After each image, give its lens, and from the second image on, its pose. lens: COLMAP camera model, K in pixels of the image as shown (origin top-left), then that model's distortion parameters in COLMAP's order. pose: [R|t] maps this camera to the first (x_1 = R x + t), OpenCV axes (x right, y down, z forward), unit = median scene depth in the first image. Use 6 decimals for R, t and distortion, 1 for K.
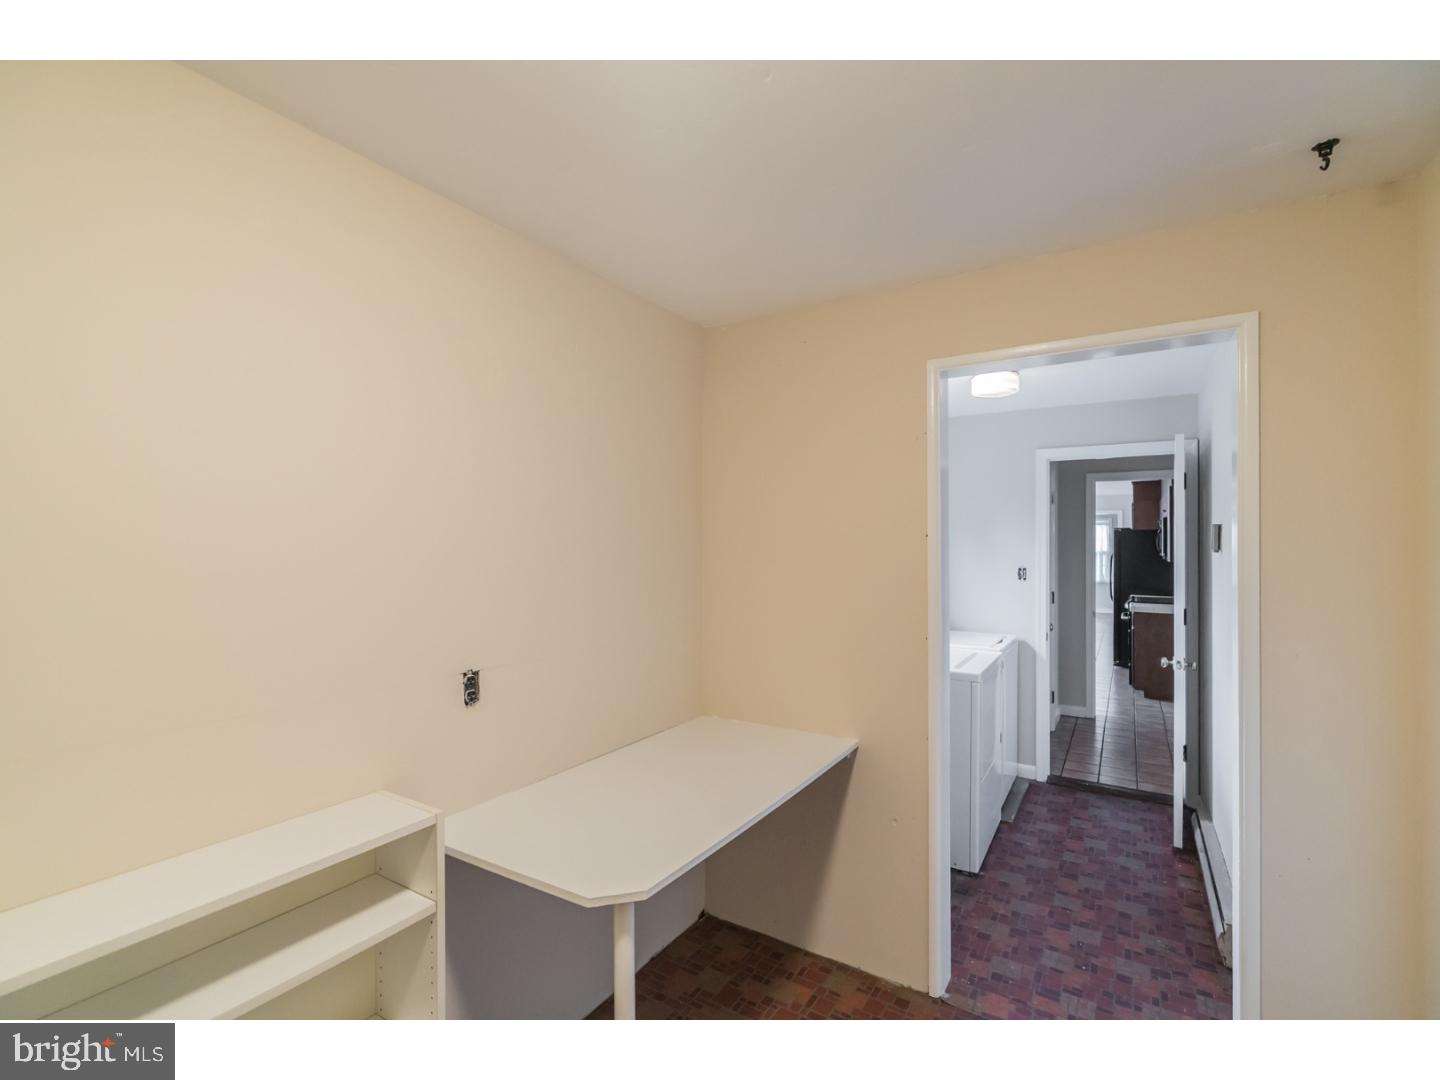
lens RADIAL K [[659.8, 0, 720.0], [0, 659.8, 540.0], [0, 0, 1]] dist [-0.029149, 0.000659]
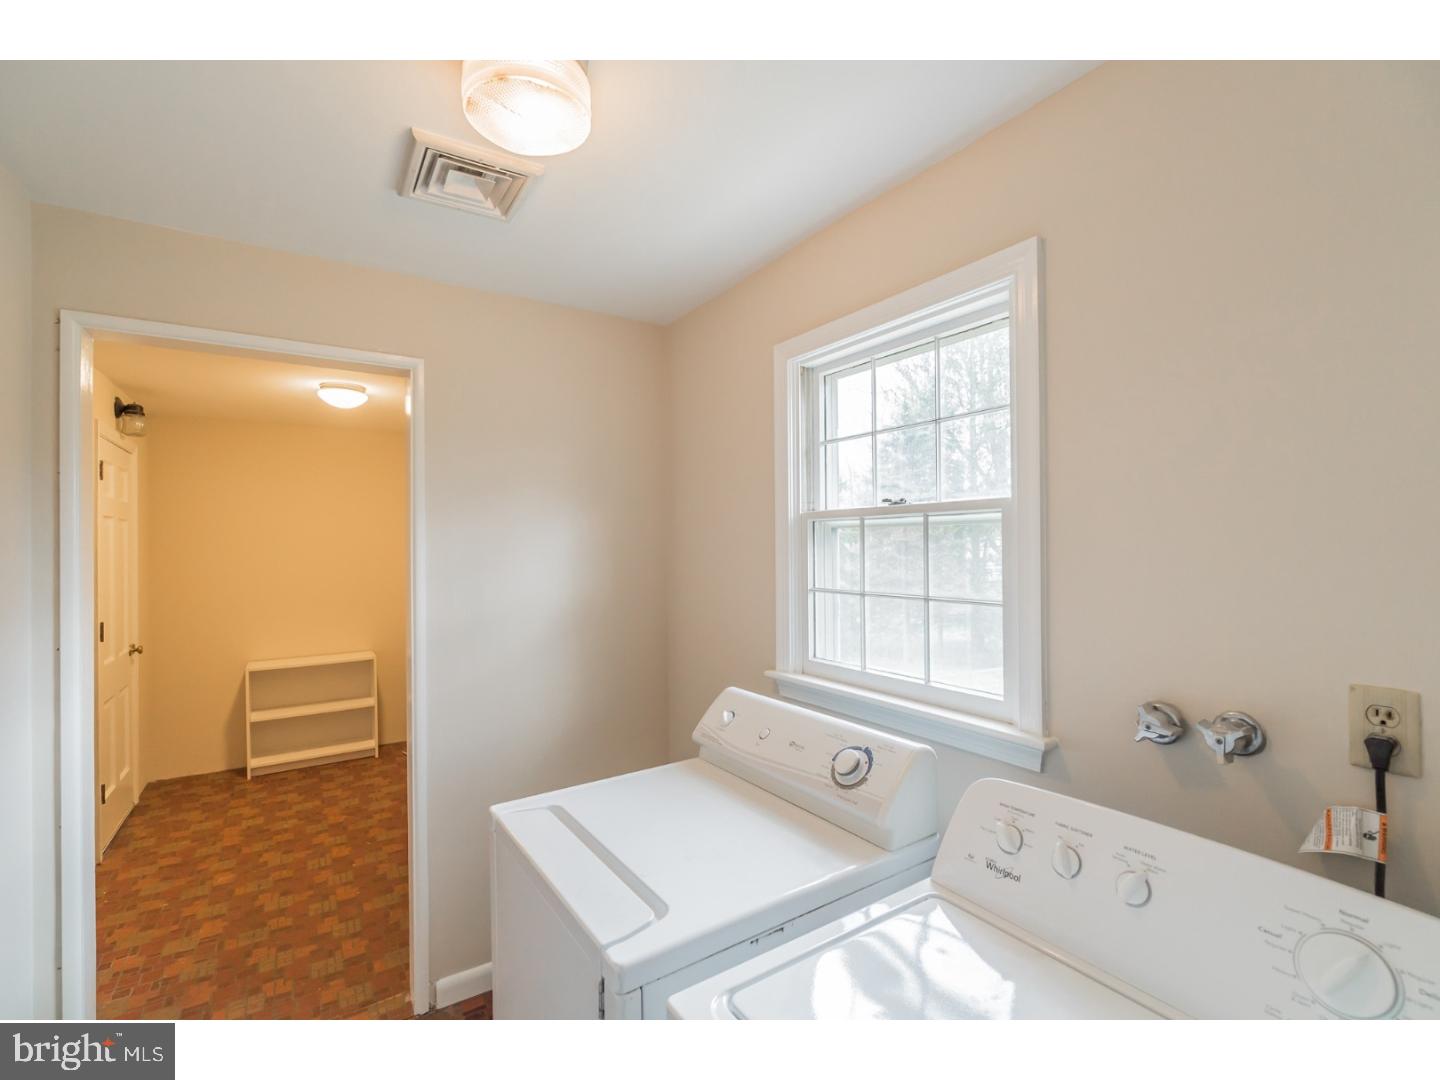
lens RADIAL K [[659.8, 0, 720.0], [0, 659.8, 540.0], [0, 0, 1]] dist [-0.029149, 0.000659]
pose [[-0.428534, -0.041009, -0.902594, 1.260044], [-0.023266, 0.999139, -0.034349, 0.029122], [0.903226, 0.006280, -0.429120, 2.027737]]
